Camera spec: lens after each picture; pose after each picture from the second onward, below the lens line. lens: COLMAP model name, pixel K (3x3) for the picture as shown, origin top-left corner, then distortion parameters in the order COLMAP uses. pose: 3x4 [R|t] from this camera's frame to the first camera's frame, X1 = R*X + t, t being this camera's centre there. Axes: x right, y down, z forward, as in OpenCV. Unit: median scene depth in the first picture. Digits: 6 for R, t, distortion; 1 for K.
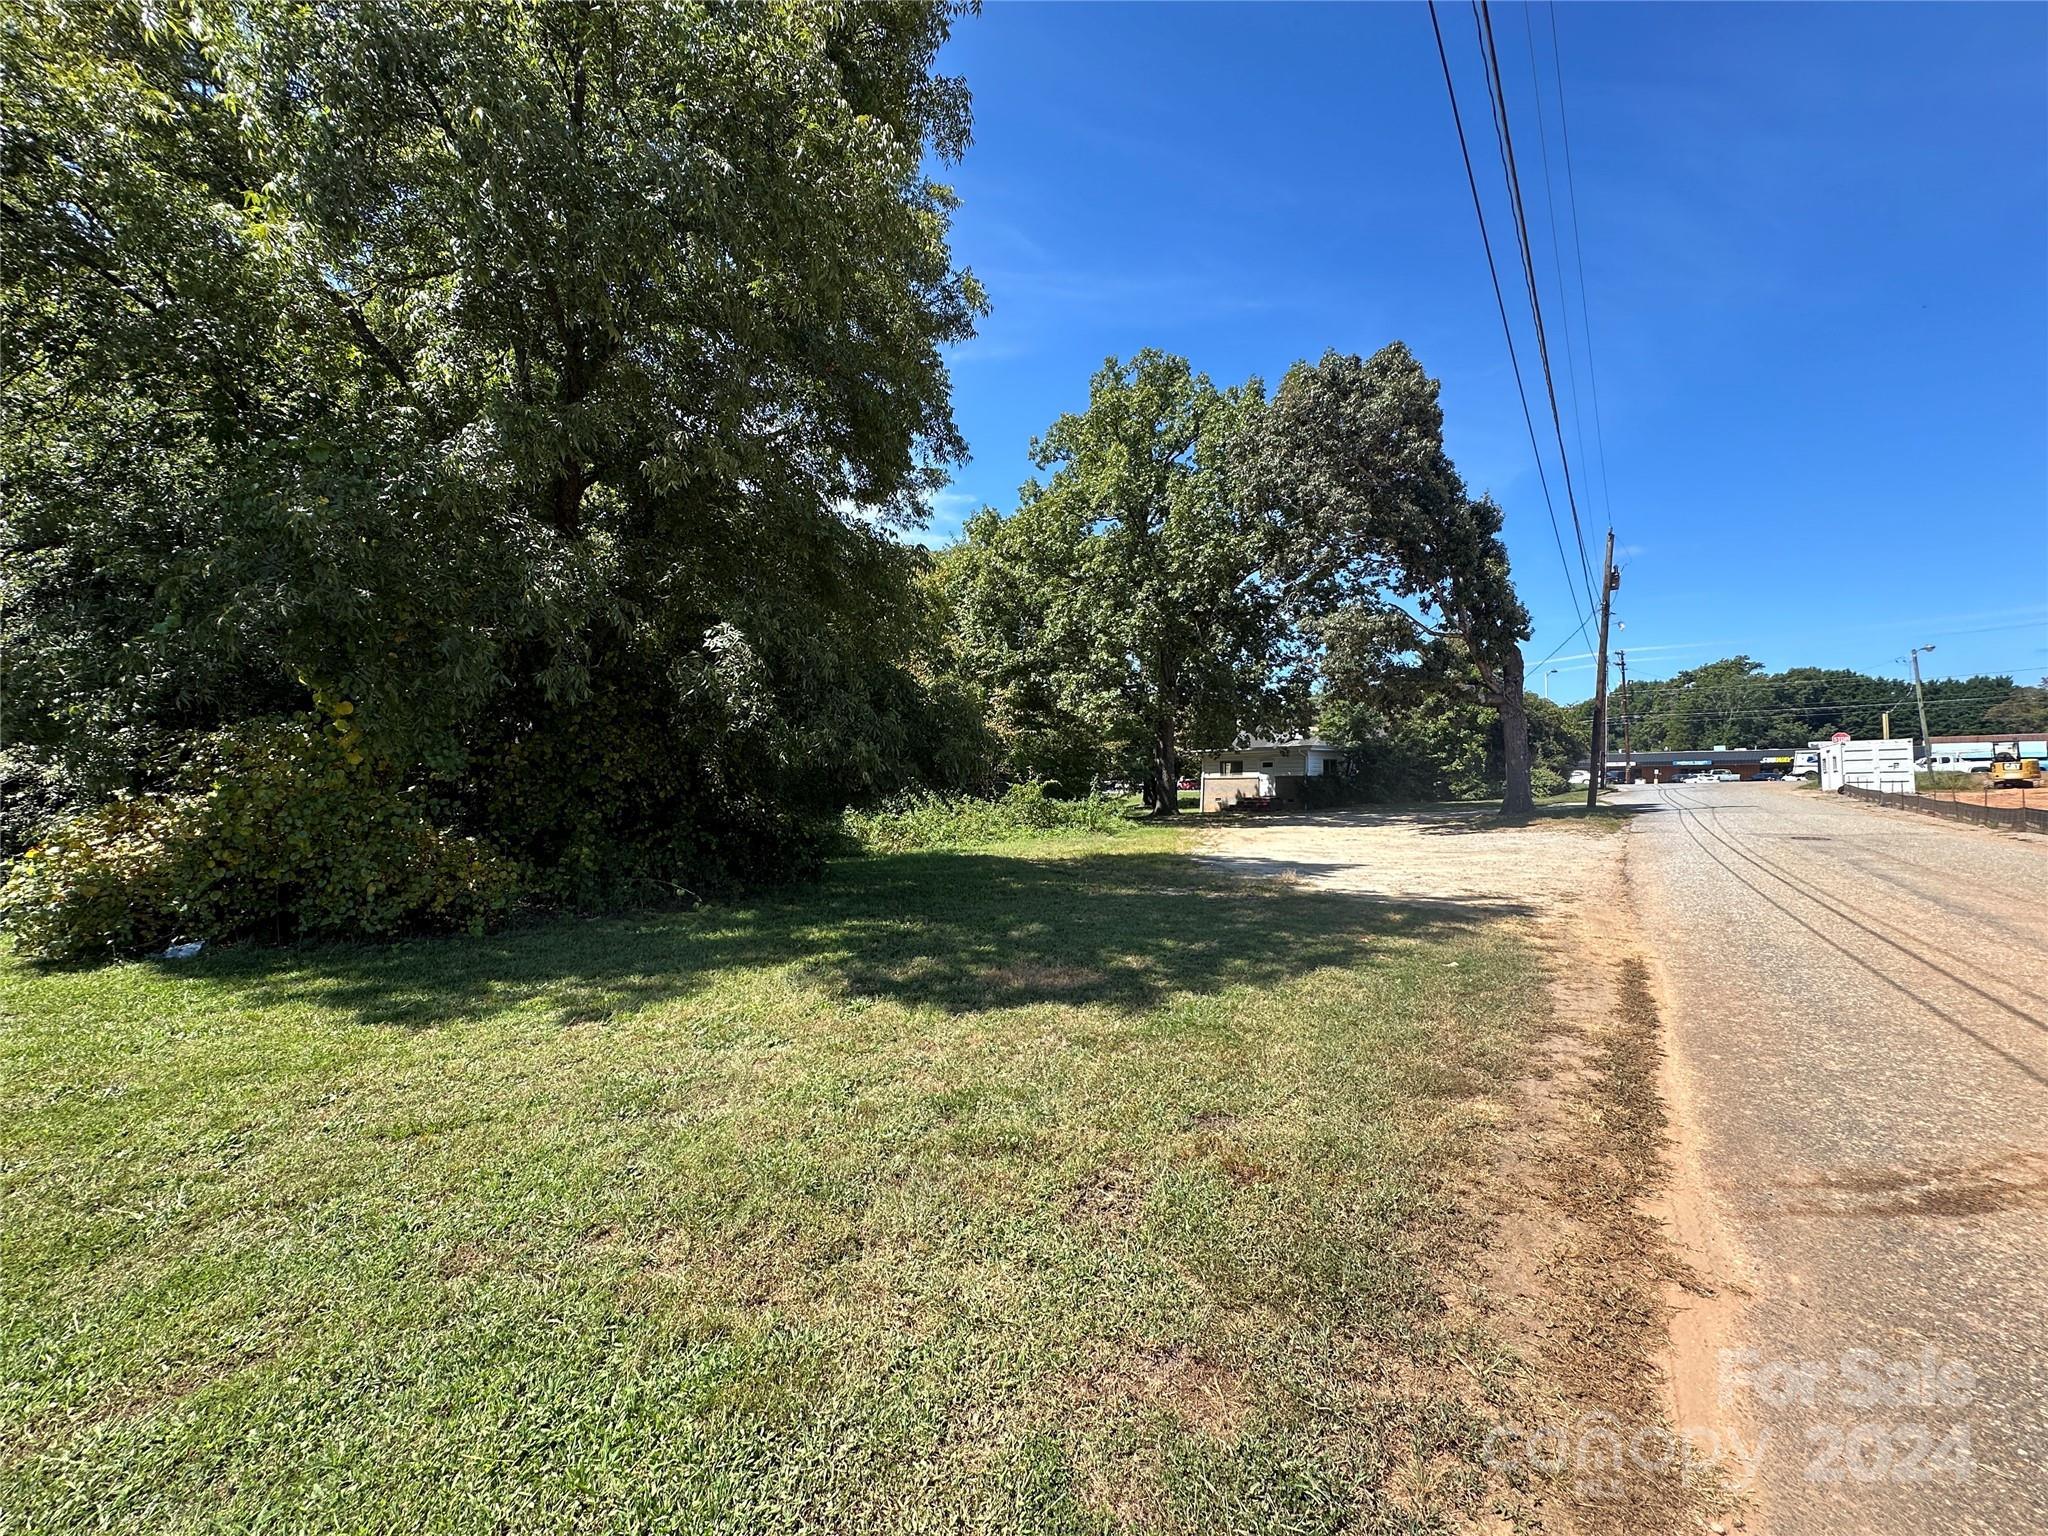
lens RADIAL K [[817.9, 0, 1022.3], [0, 817.9, 767.0], [0, 0, 1]] dist [0.001364, 0.000131]
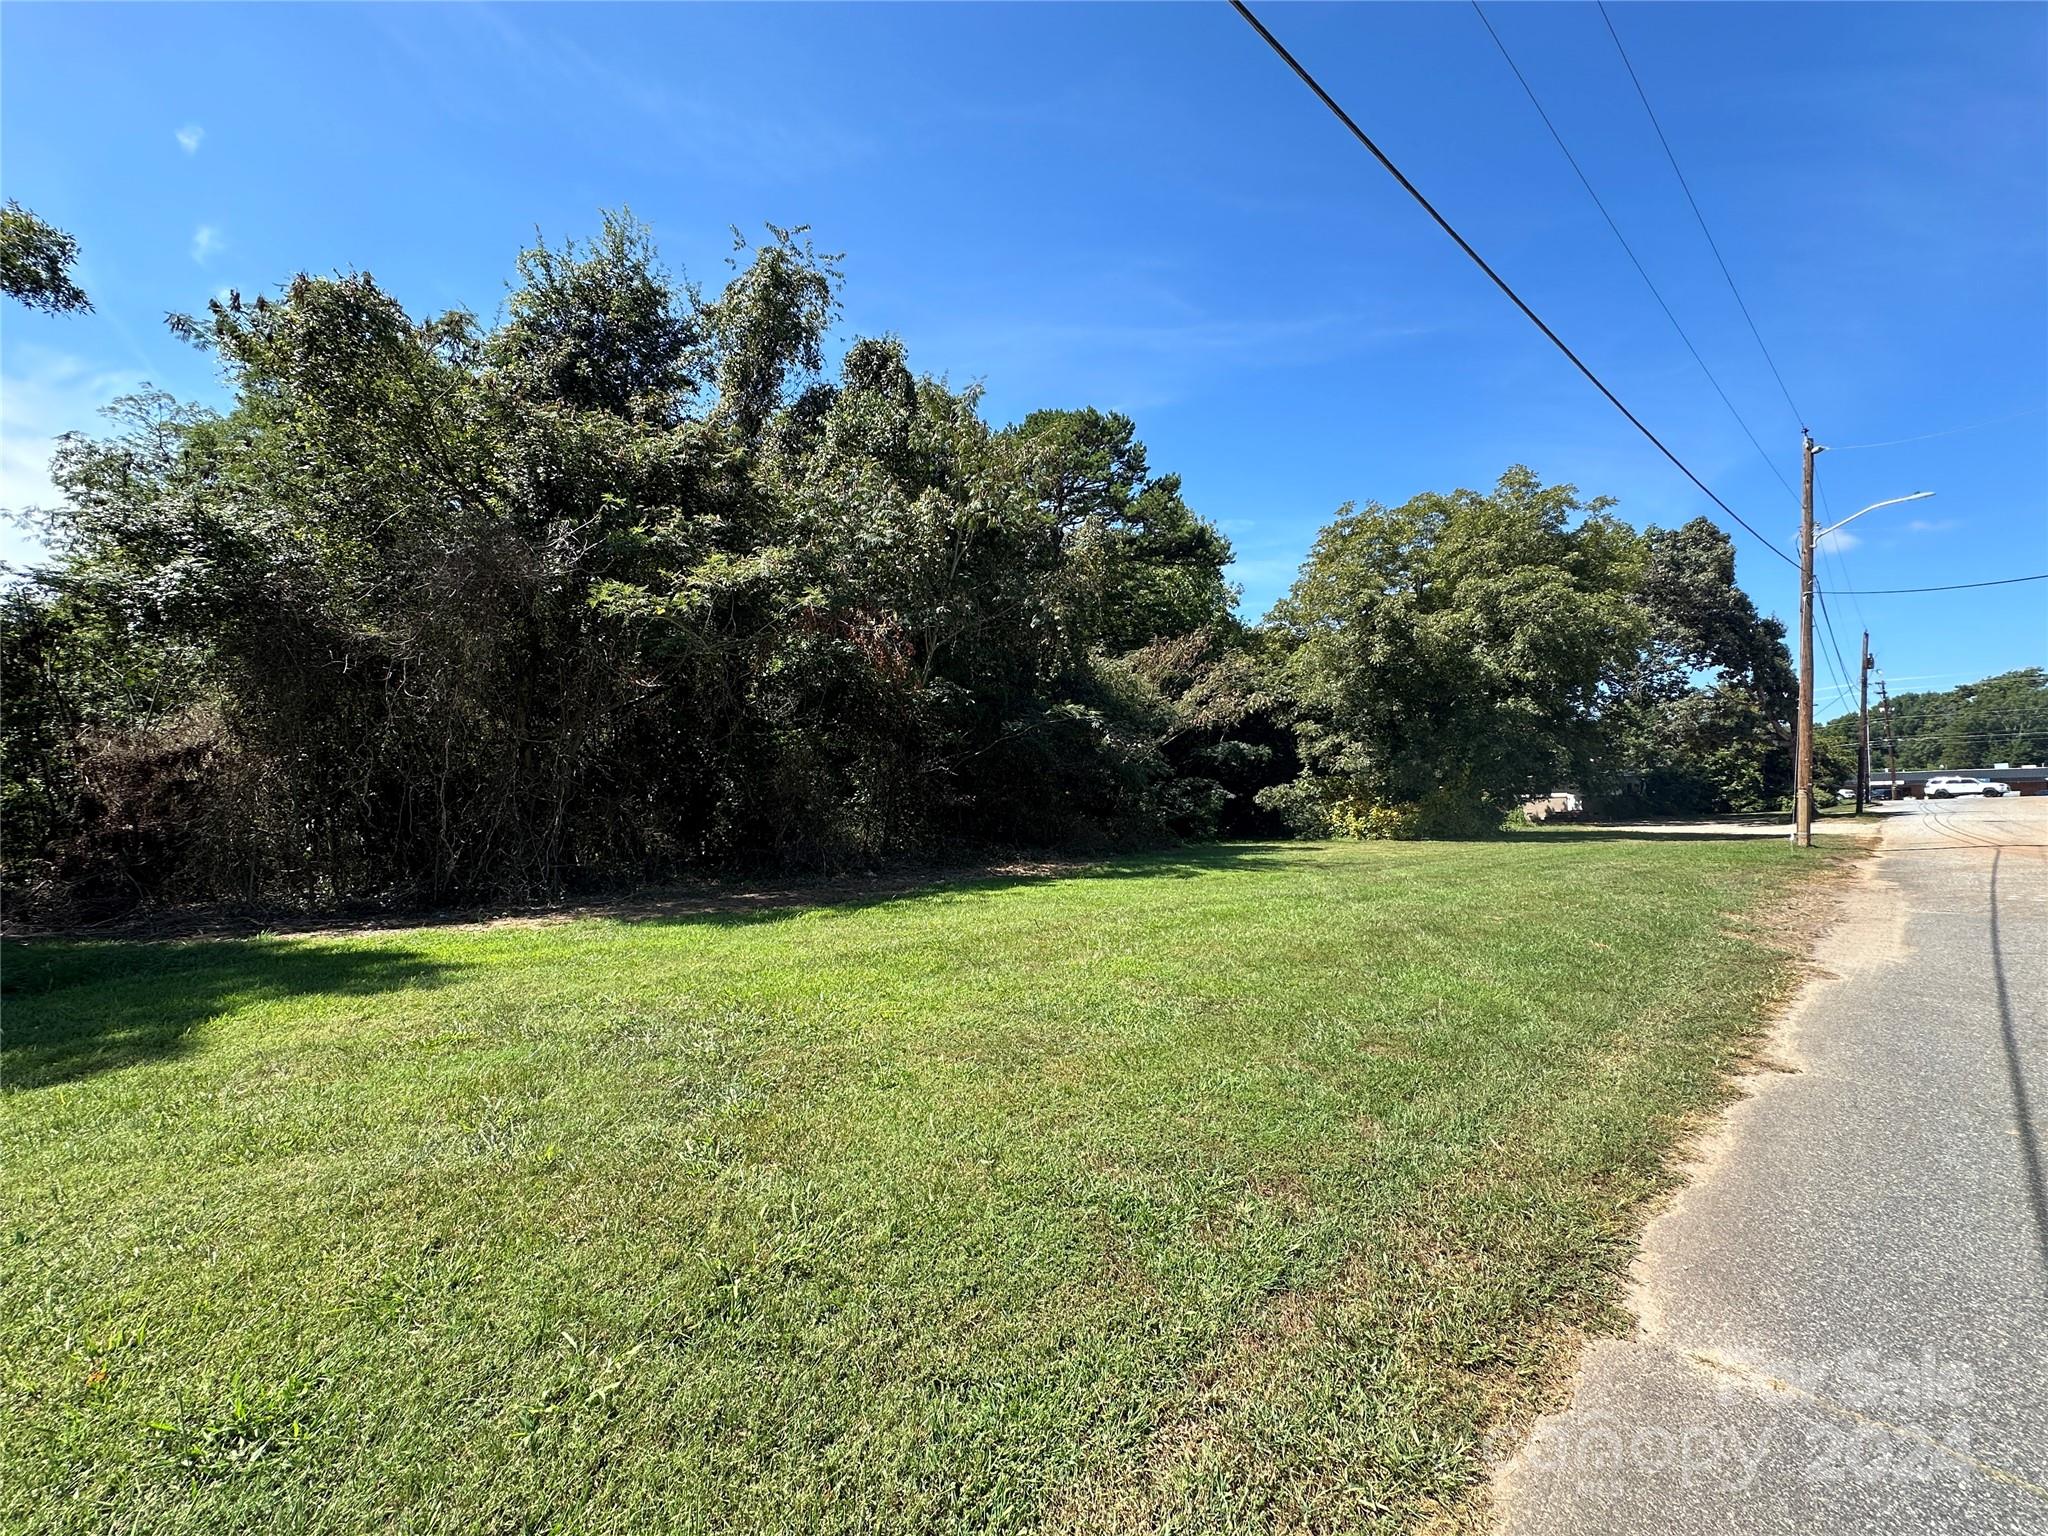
lens RADIAL K [[817.9, 0, 1017.7], [0, 817.9, 767.5], [0, 0, 1]] dist [0.001364, 0.000131]
pose [[0.982632, -0.016309, -0.184849, -0.381553], [0.010274, 0.999384, -0.033561, 0.001022], [0.185282, 0.031079, 0.982194, -0.537797]]
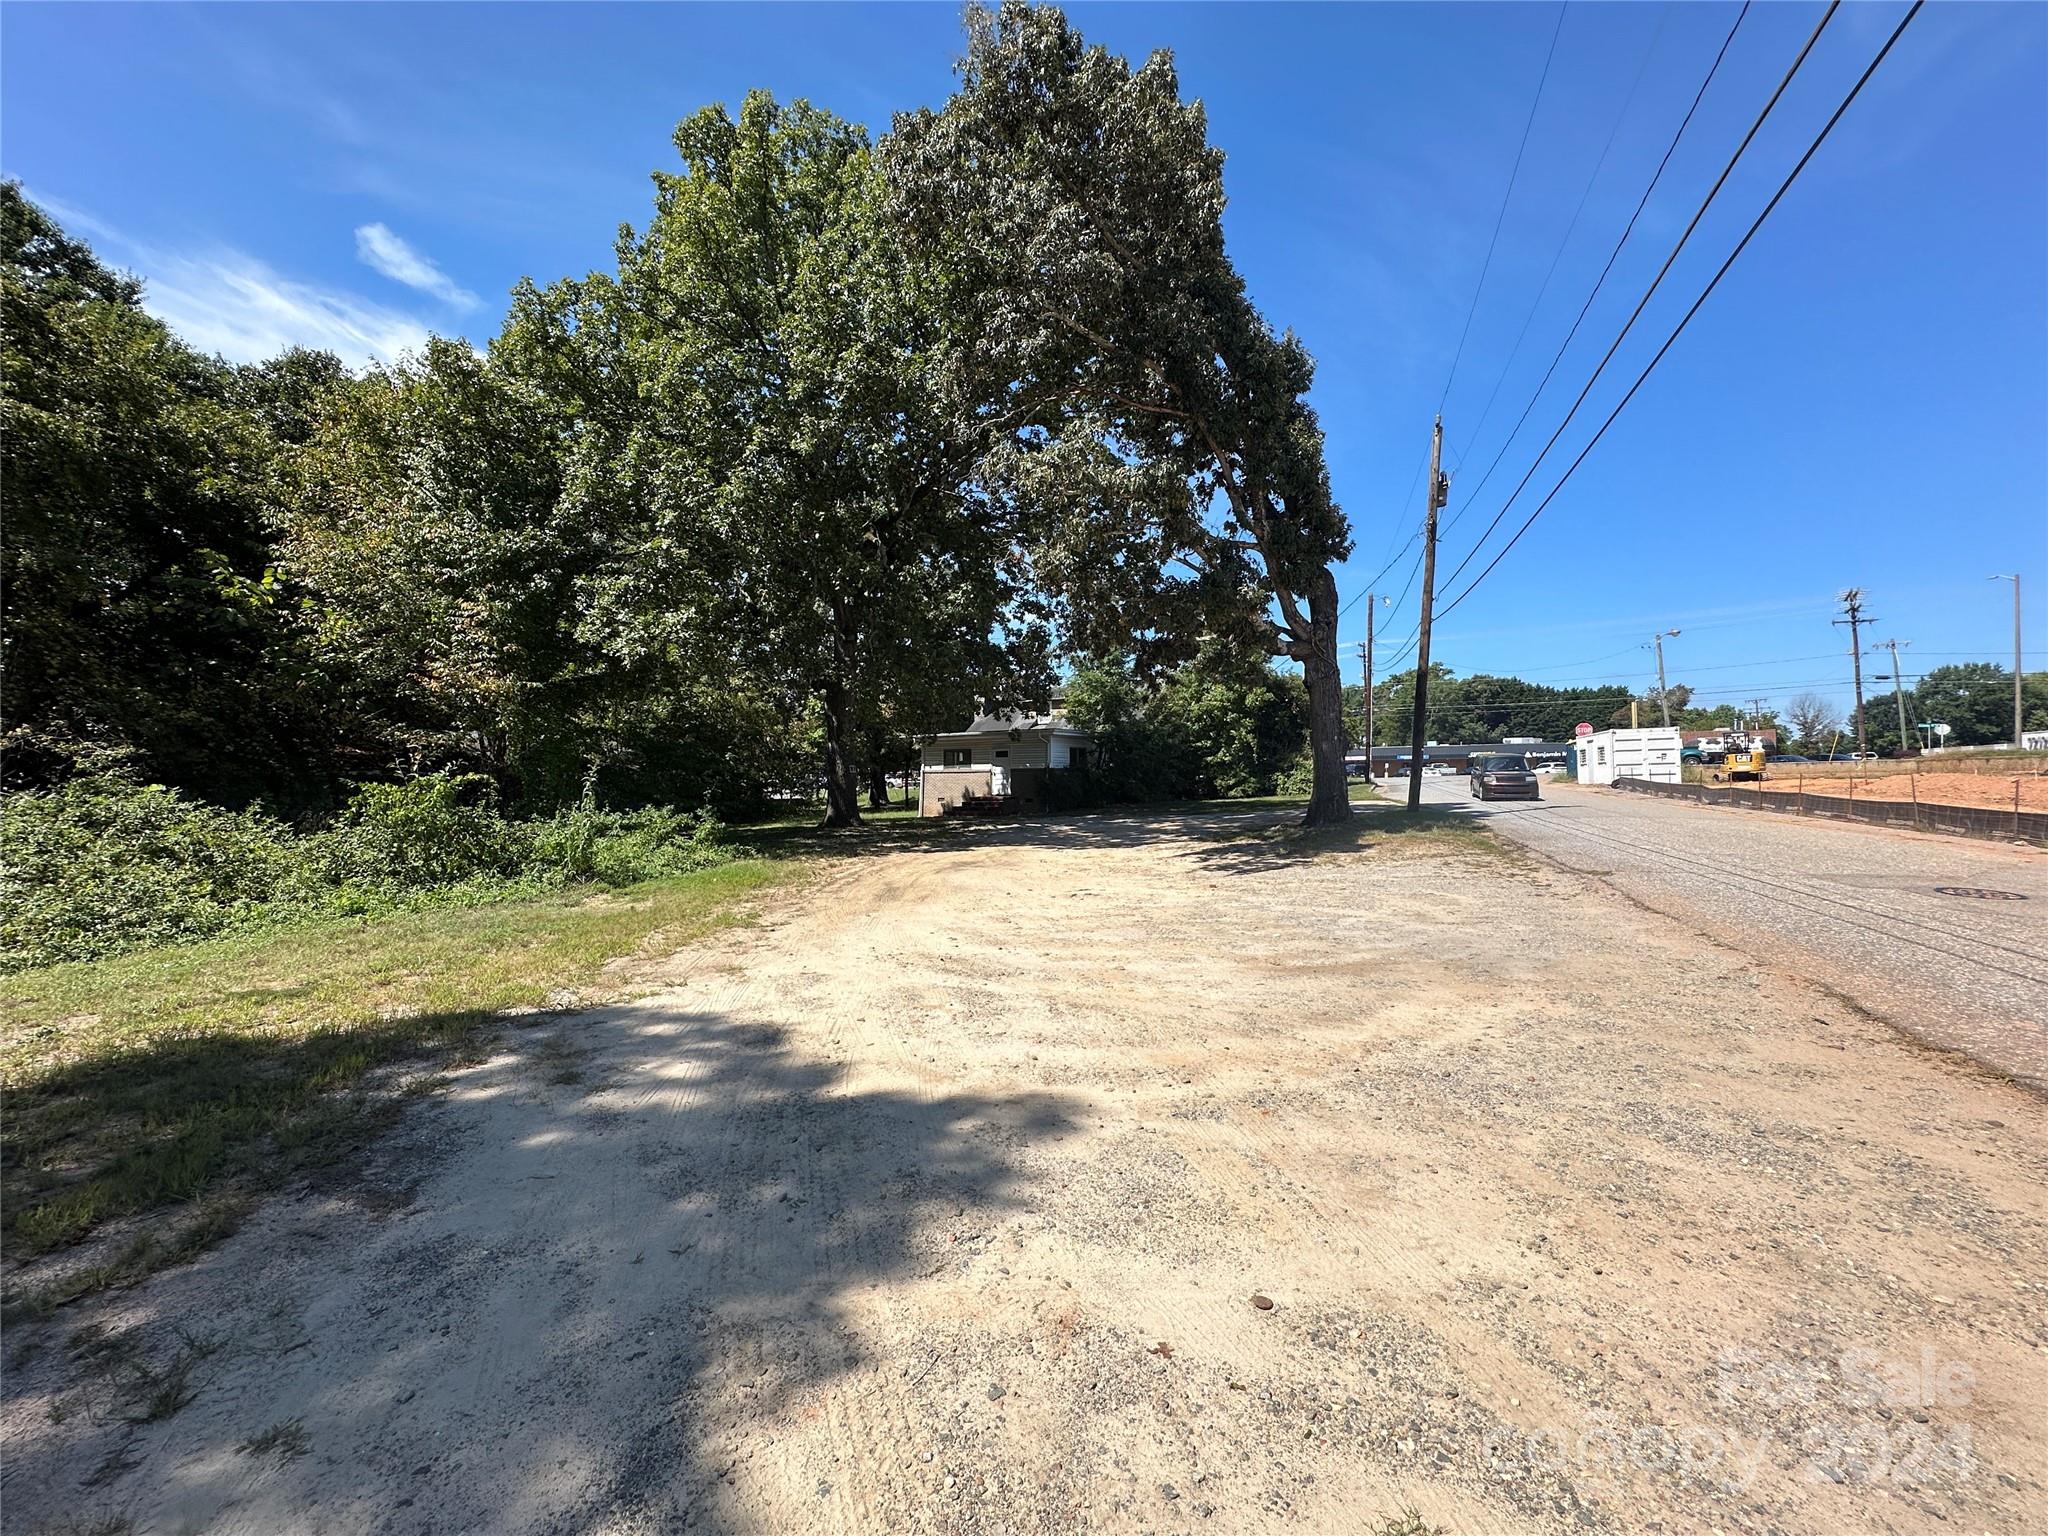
lens RADIAL K [[817.9, 0, 1022.2], [0, 817.9, 772.6], [0, 0, 1]] dist [0.001364, 0.000131]
pose [[0.963158, -0.001638, 0.268933, 0.122616], [-0.001880, 0.999916, 0.012820, 0.005275], [-0.268931, -0.012854, 0.963074, 0.279533]]
